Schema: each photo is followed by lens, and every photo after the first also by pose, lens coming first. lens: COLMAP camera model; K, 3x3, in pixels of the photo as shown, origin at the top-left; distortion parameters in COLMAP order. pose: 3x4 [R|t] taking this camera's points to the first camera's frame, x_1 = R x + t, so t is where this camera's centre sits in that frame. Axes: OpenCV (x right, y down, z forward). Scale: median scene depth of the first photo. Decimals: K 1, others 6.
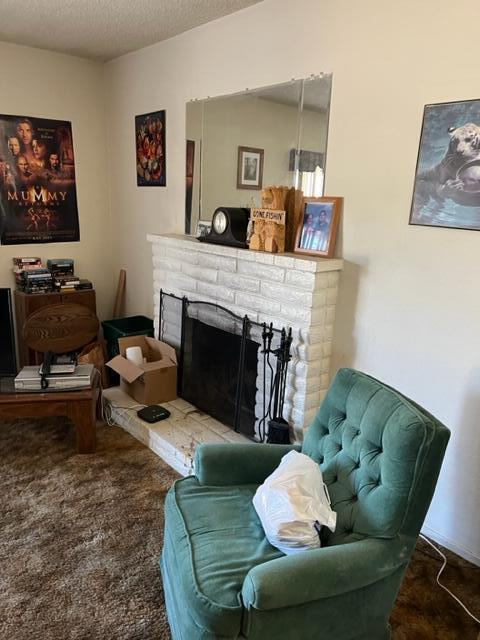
lens RADIAL K [[487.5, 0, 240.0], [0, 487.5, 320.0], [0, 0, 1]] dist [-0.000484, 0.146039]
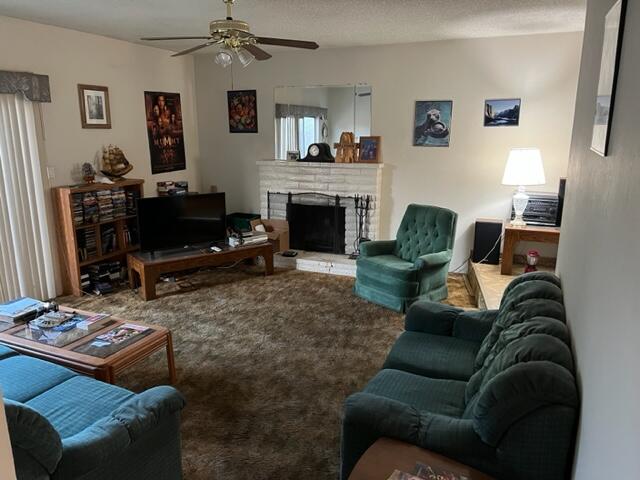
lens RADIAL K [[475.4, 0, 320.0], [0, 475.4, 240.0], [0, 0, 1]] dist [0.051272, -0.070510]
pose [[0.893237, -0.125762, 0.431638, -0.729620], [0.137596, 0.990481, 0.003844, 0.125472], [-0.428013, 0.055958, 0.902039, -0.593334]]
